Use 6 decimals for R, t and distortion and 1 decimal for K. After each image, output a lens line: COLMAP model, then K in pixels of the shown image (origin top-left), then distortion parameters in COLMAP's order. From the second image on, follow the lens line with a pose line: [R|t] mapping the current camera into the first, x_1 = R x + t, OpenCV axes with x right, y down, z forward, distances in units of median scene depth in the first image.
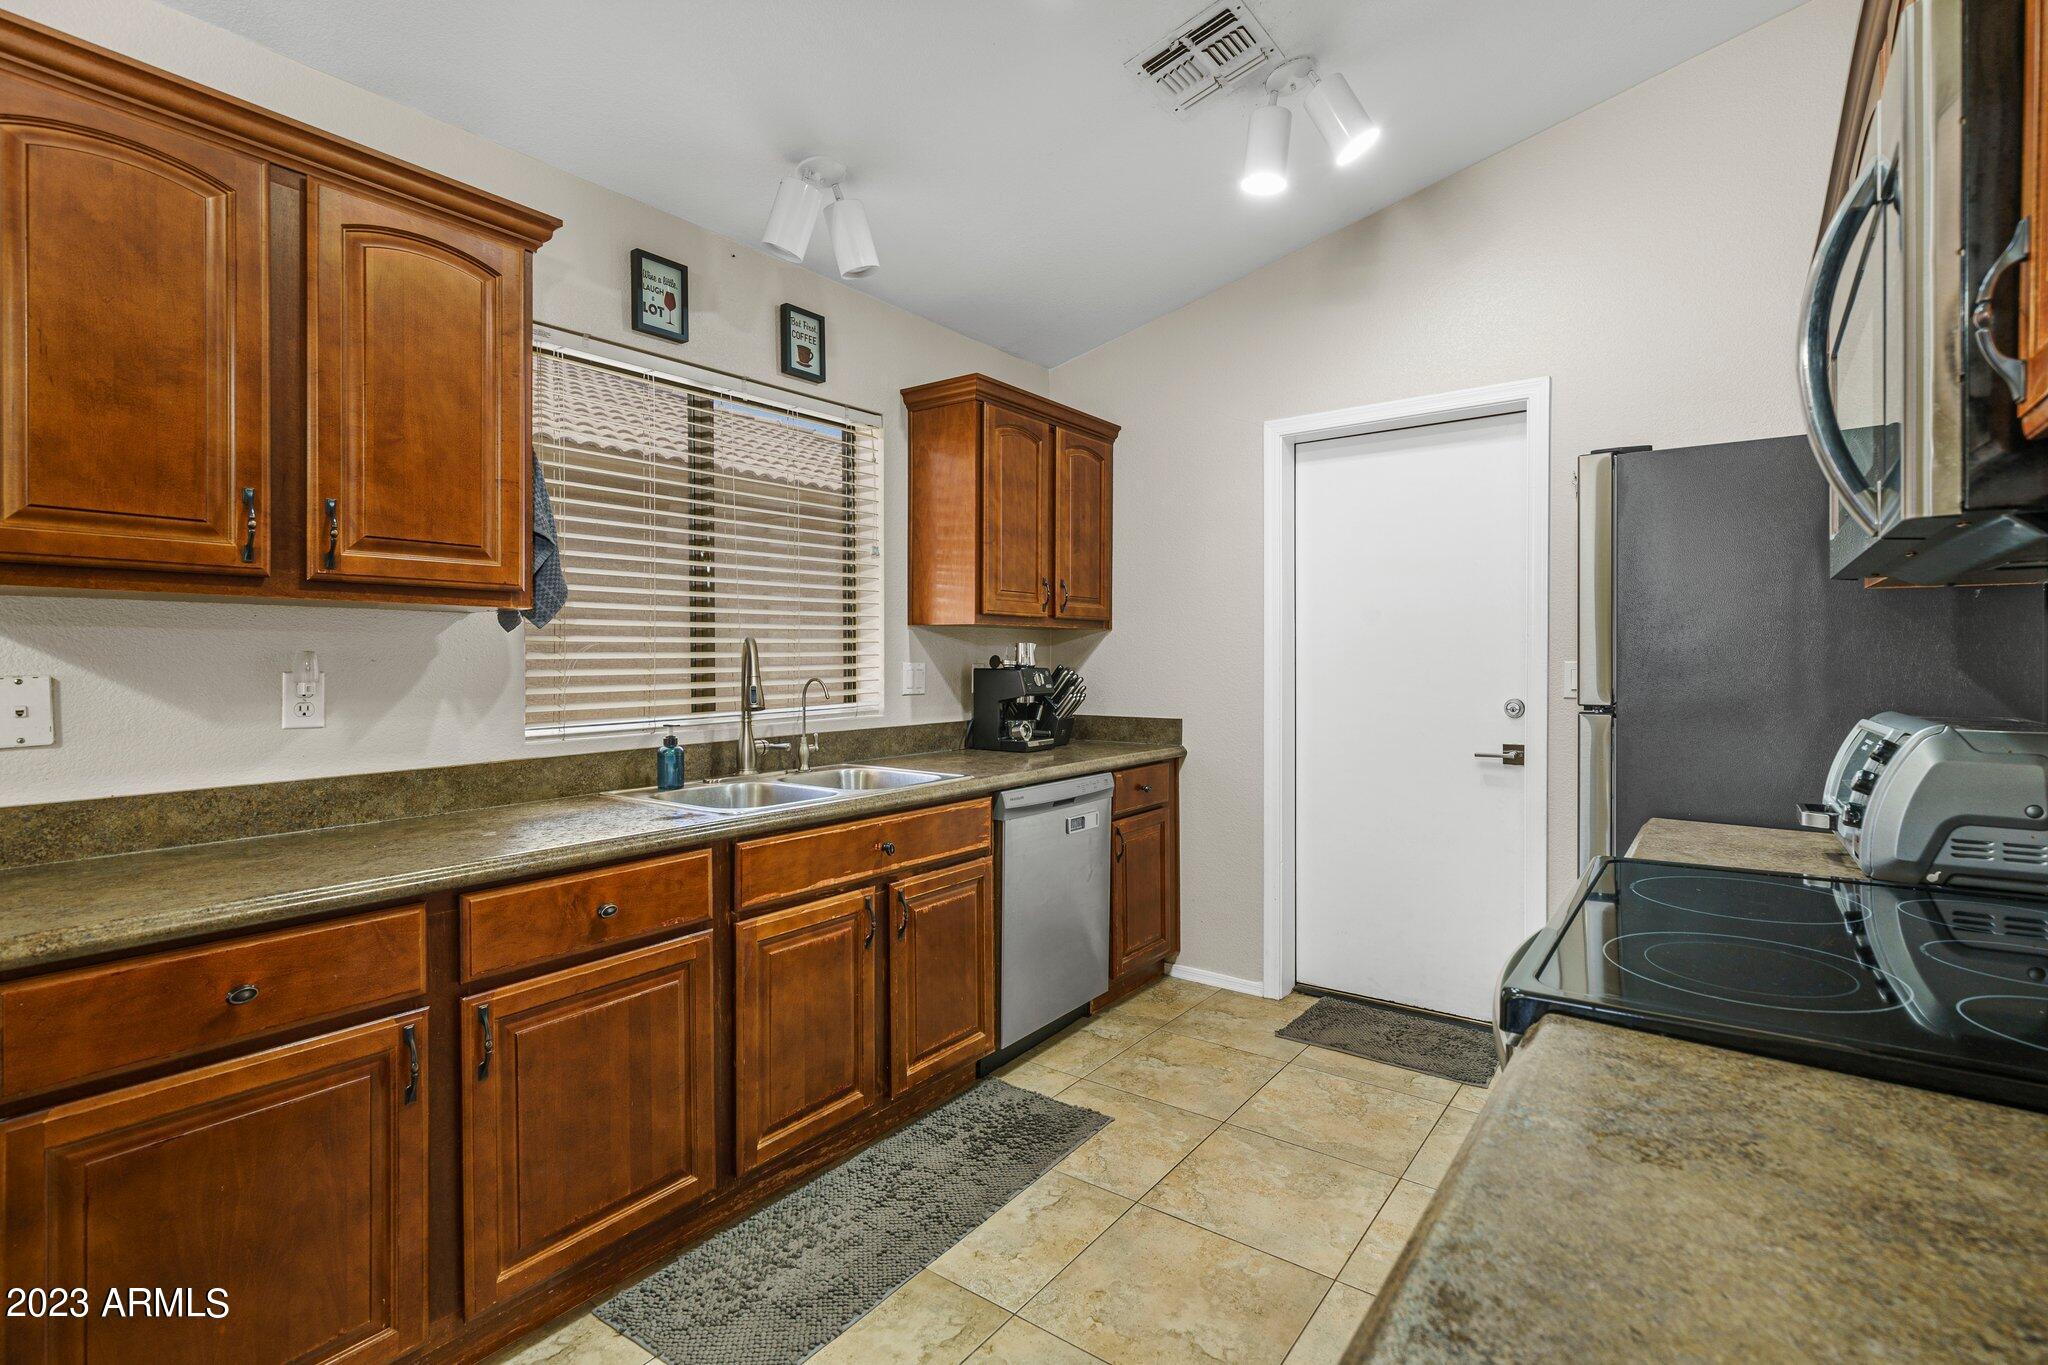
lens RADIAL K [[943.5, 0, 1030.9], [0, 943.5, 667.9], [0, 0, 1]] dist [0.001419, -0.000016]
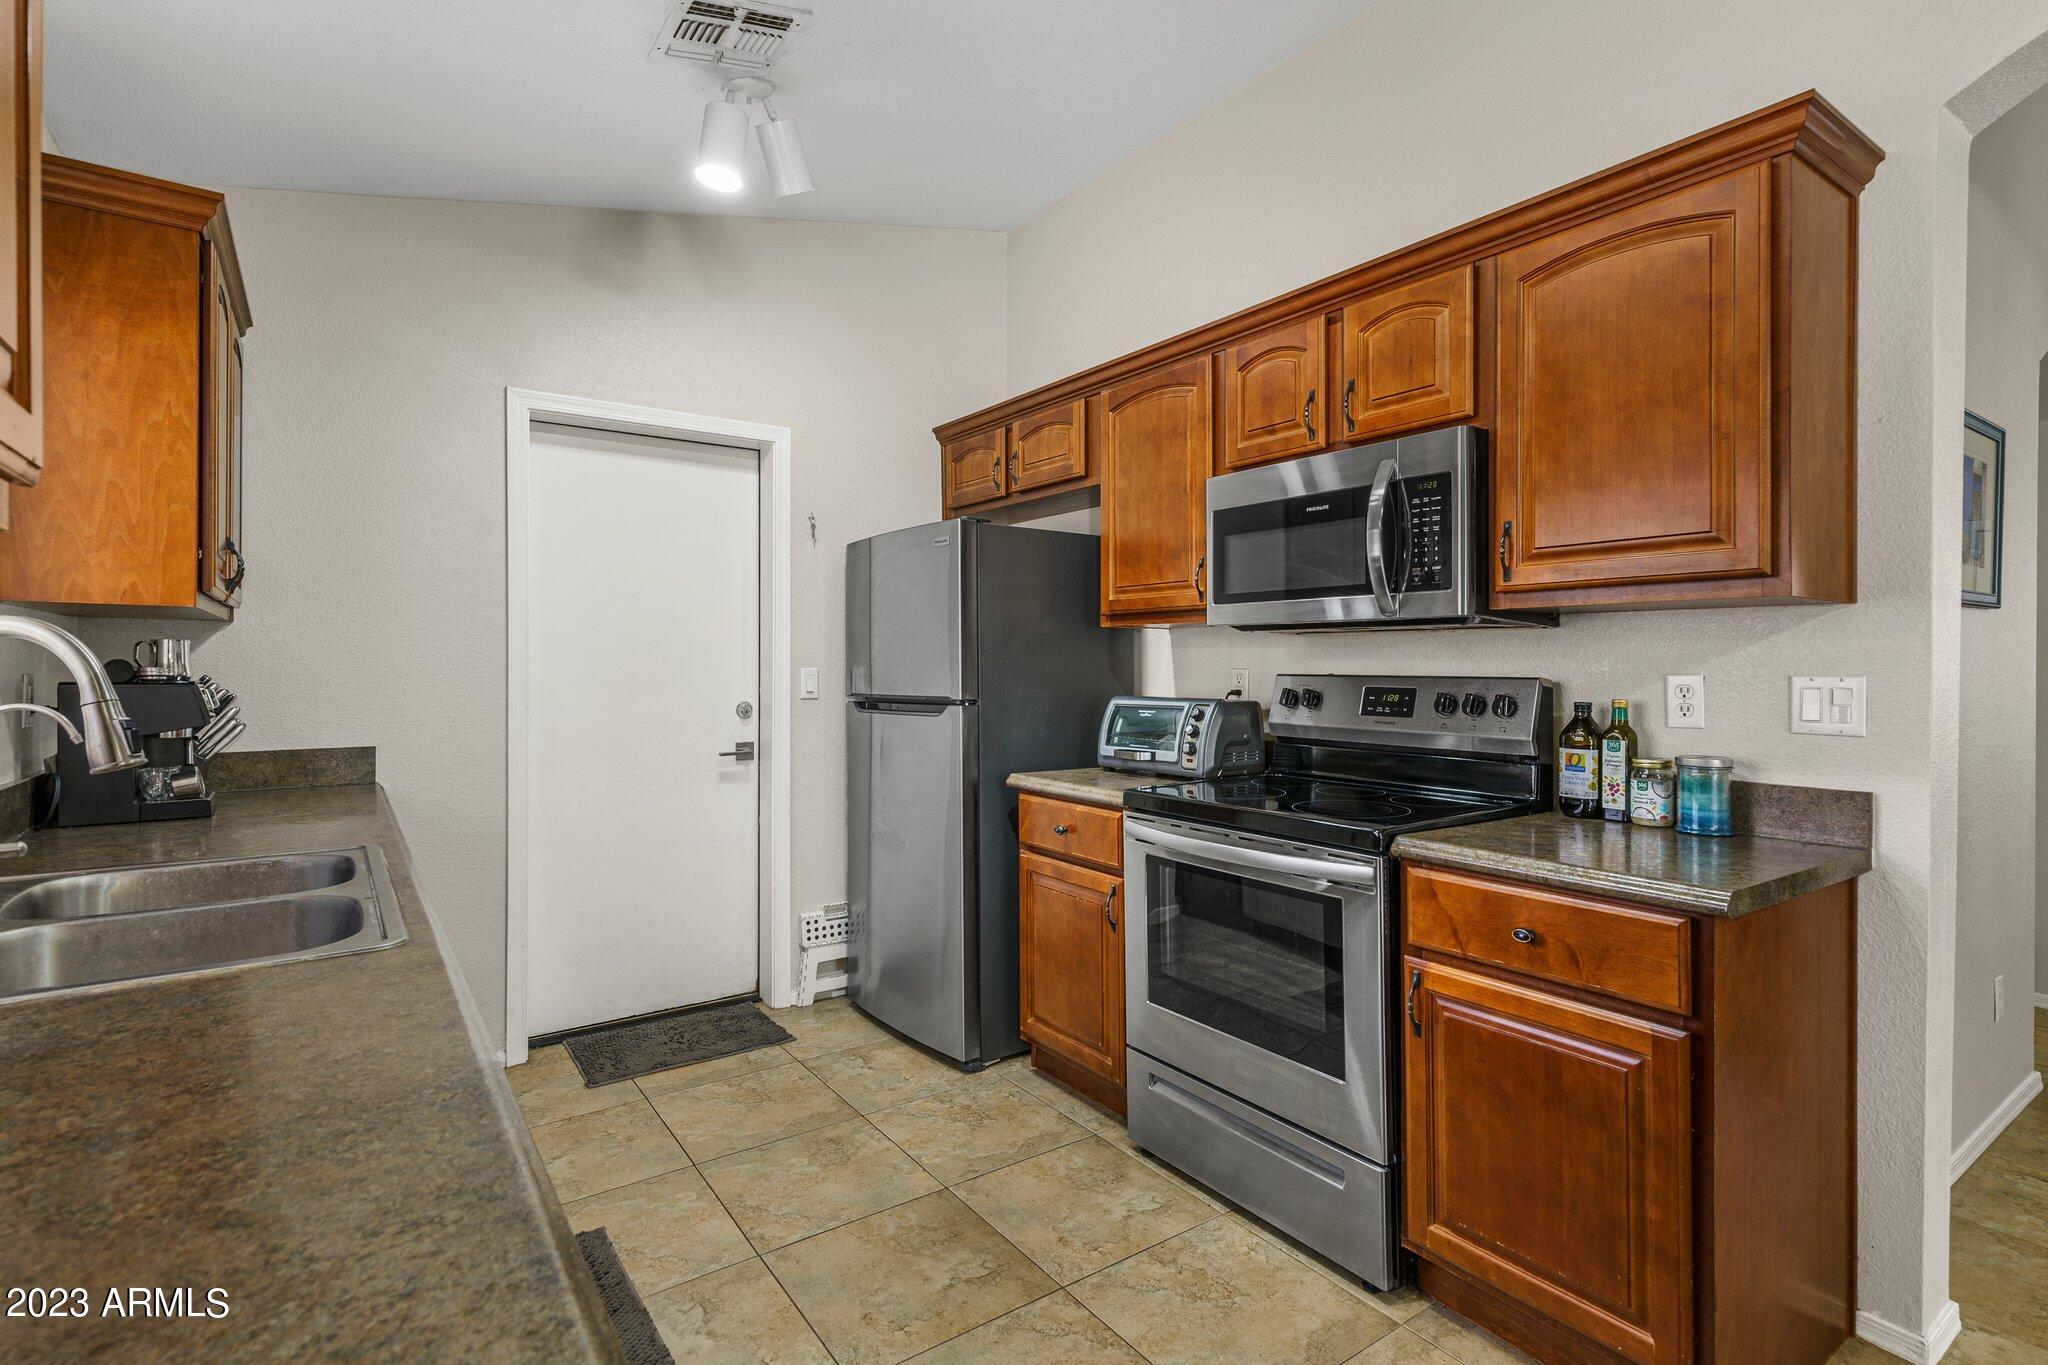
lens RADIAL K [[991.5, 0, 1033.4], [0, 991.5, 666.5], [0, 0, 1]] dist [0.040299, -0.000097]
pose [[0.313032, 0.000541, 0.949742, -0.543201], [0.006067, 0.999978, -0.002569, -0.004663], [-0.949723, 0.006566, 0.313022, 0.316414]]
